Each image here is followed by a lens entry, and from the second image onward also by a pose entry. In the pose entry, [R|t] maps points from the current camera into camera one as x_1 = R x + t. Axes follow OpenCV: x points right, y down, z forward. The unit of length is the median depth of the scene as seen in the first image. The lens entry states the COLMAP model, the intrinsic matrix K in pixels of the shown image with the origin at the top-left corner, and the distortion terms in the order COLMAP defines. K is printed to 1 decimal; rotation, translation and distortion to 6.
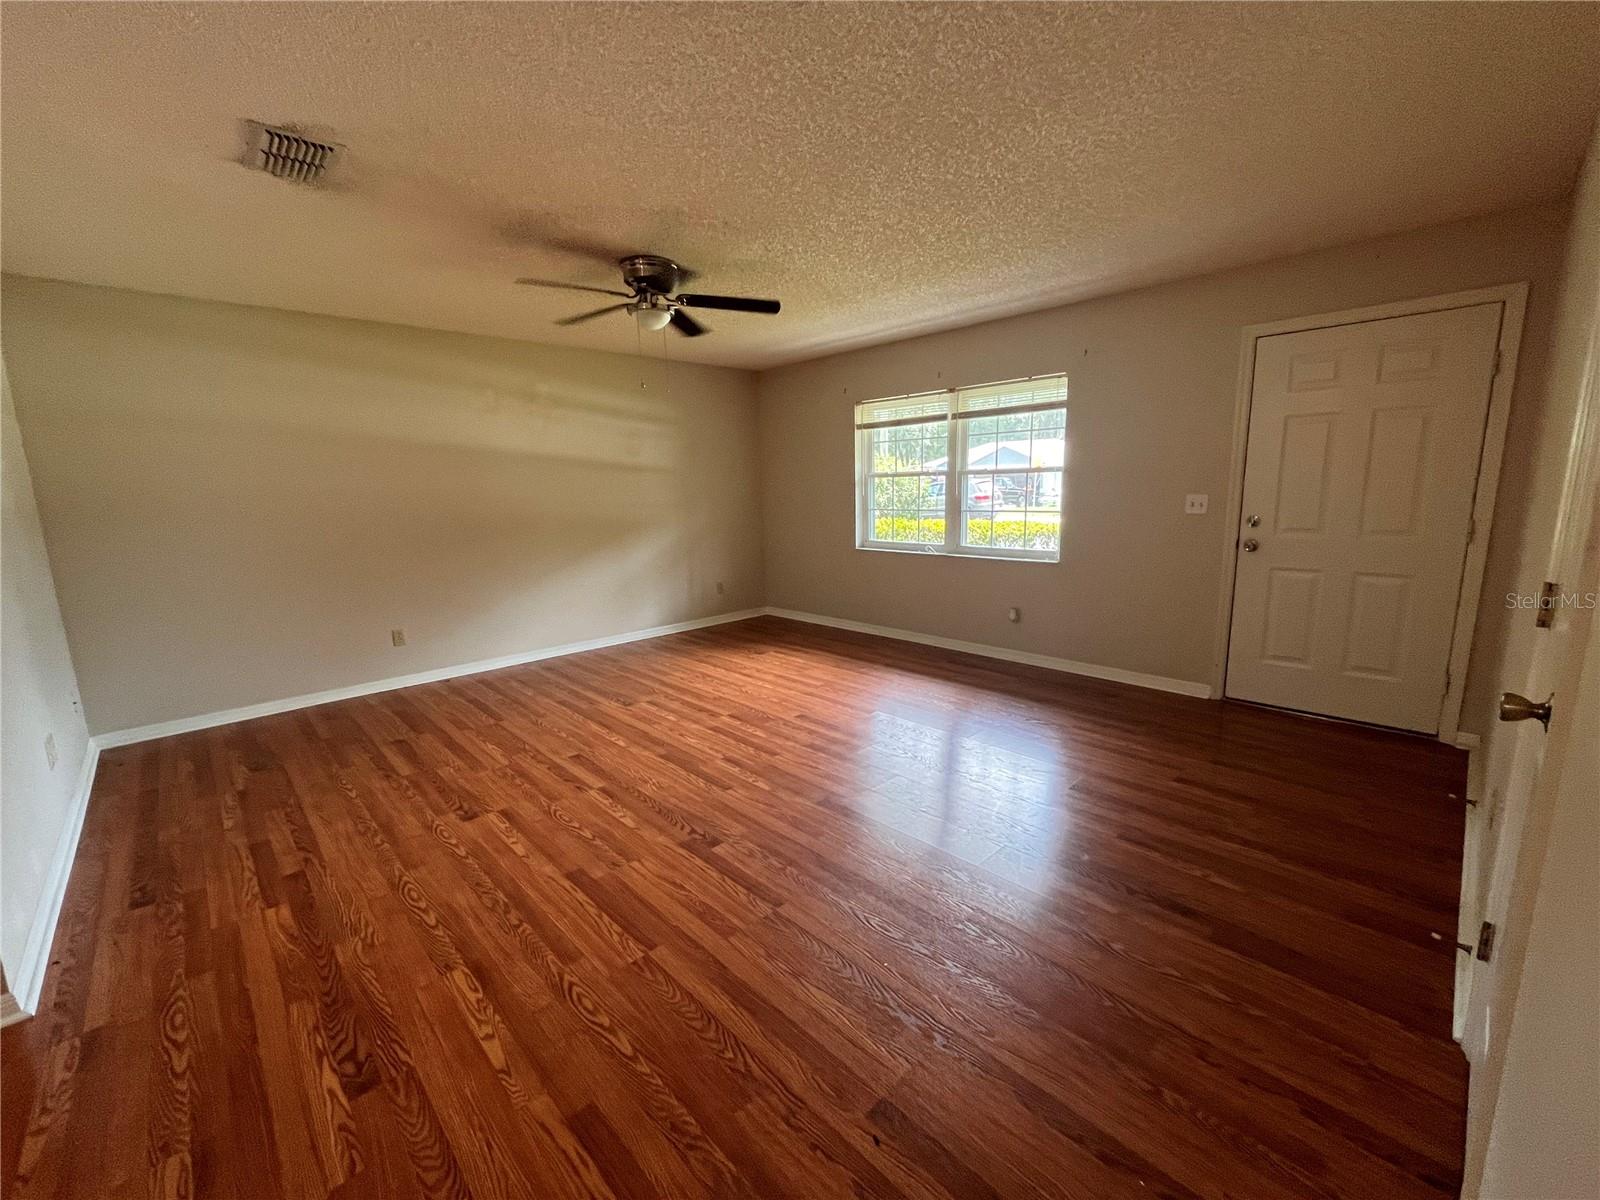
lens RADIAL K [[653.9, 0, 809.6], [0, 653.9, 593.9], [0, 0, 1]] dist [0.001778, -0.000463]
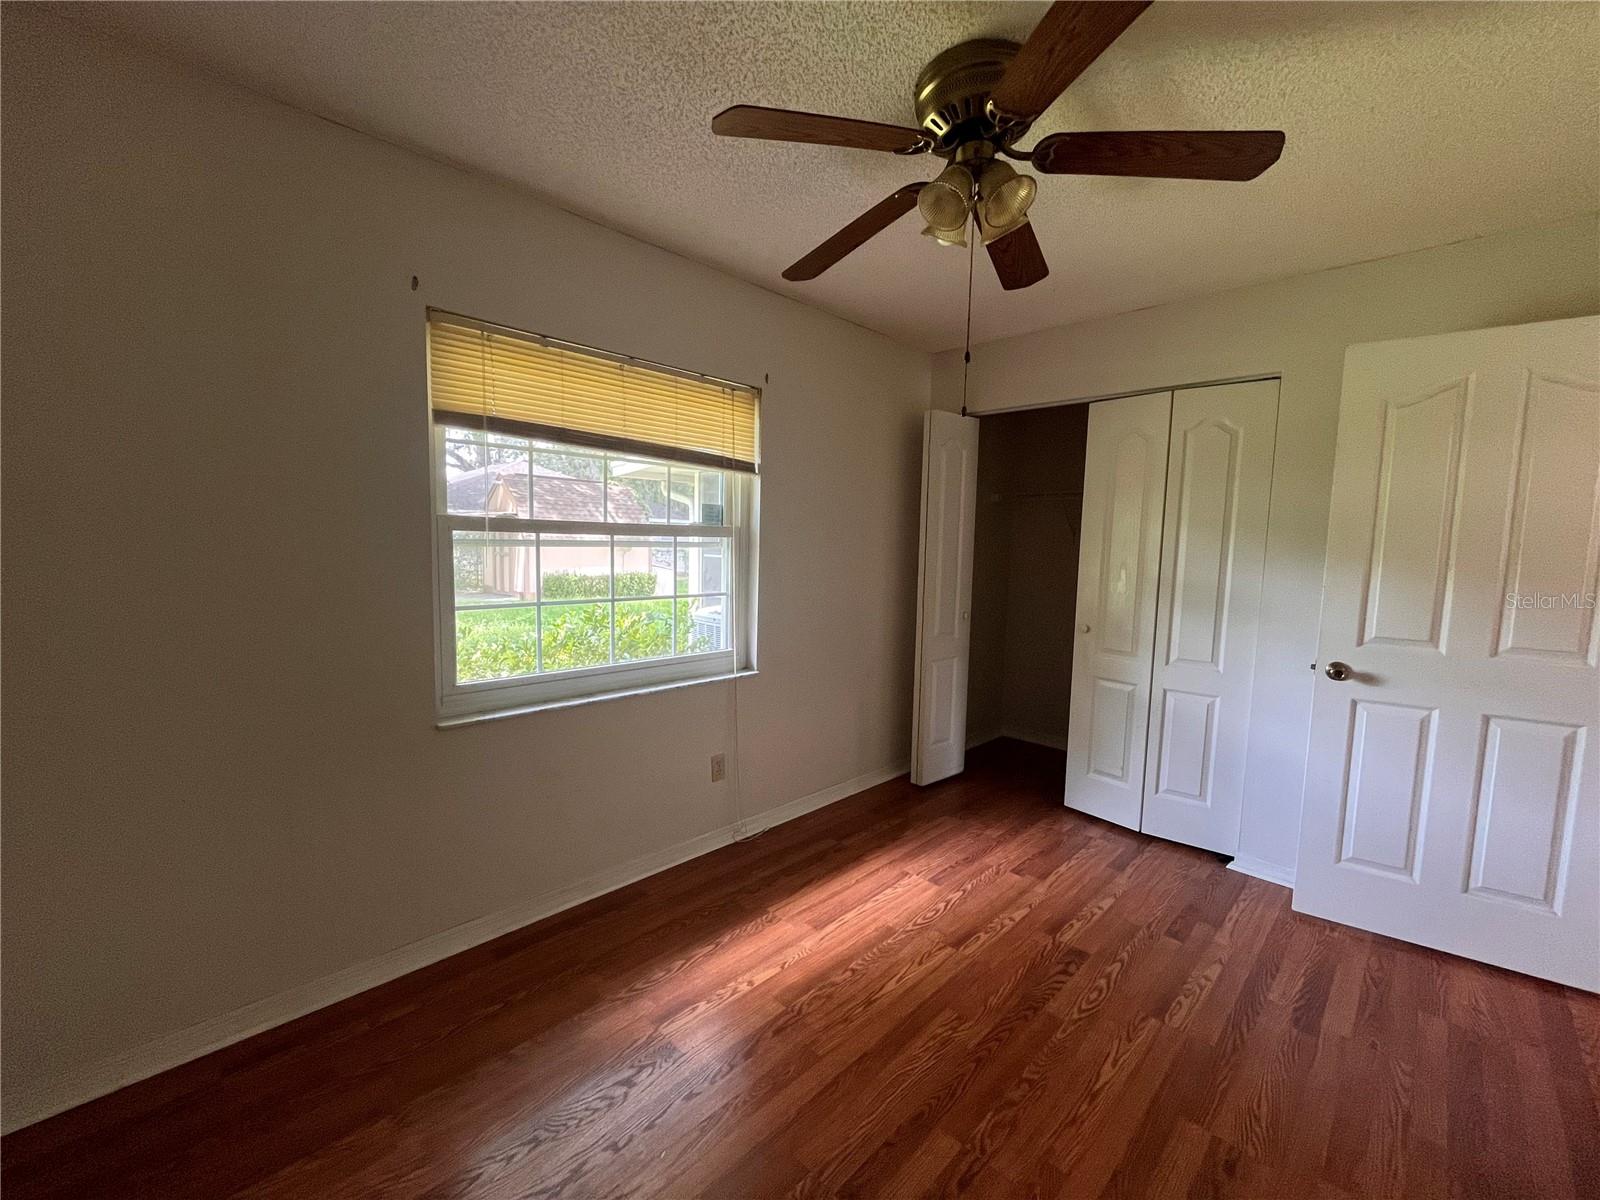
lens RADIAL K [[653.9, 0, 807.1], [0, 653.9, 610.7], [0, 0, 1]] dist [0.001778, -0.000463]
pose [[-0.023448, -0.094223, 0.995275, -1.334317], [0.132095, 0.986528, 0.096507, -0.205209], [-0.990960, 0.133734, -0.010686, 1.347260]]
